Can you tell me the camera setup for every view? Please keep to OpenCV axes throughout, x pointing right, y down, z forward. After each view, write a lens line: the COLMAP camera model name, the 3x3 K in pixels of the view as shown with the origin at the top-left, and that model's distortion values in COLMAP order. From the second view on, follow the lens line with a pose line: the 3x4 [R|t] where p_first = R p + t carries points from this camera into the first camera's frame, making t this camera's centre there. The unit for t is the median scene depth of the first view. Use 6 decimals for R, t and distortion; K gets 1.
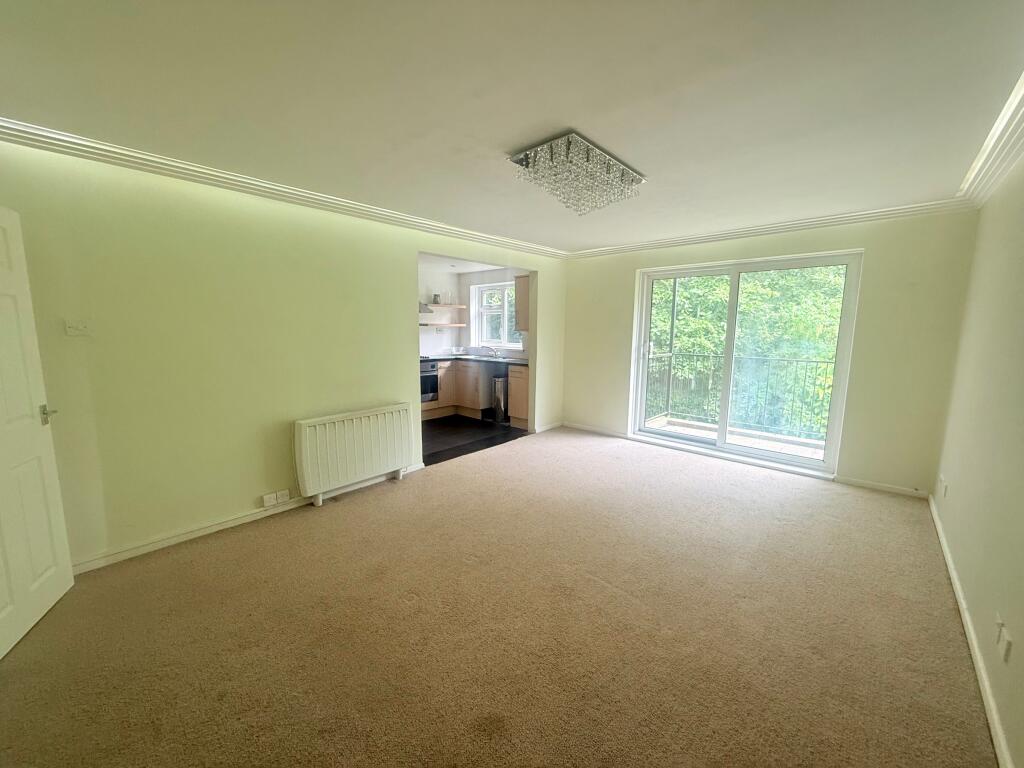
lens RADIAL K [[405.9, 0, 512.0], [0, 405.9, 384.0], [0, 0, 1]] dist [-0.000937, 0.000169]
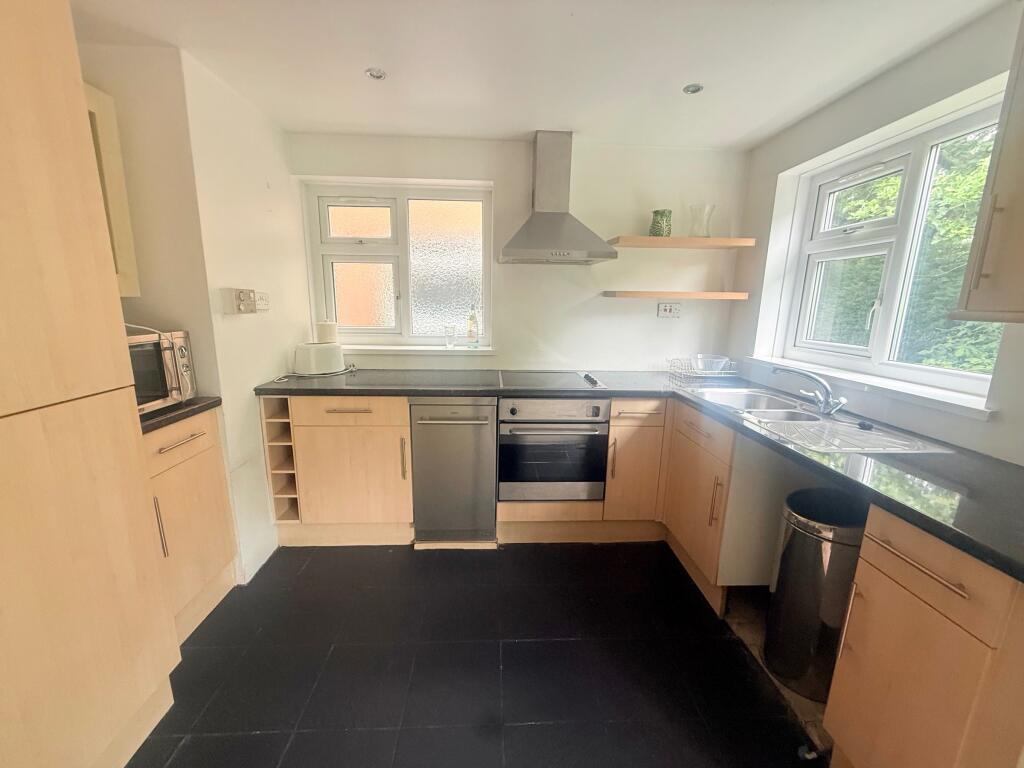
lens RADIAL K [[405.9, 0, 512.0], [0, 405.9, 384.0], [0, 0, 1]] dist [-0.000937, 0.000169]
pose [[0.695494, 0.145696, -0.703606, 0.001629], [-0.110357, 0.989268, 0.095763, -0.084175], [0.710007, 0.011046, 0.704108, 0.633340]]
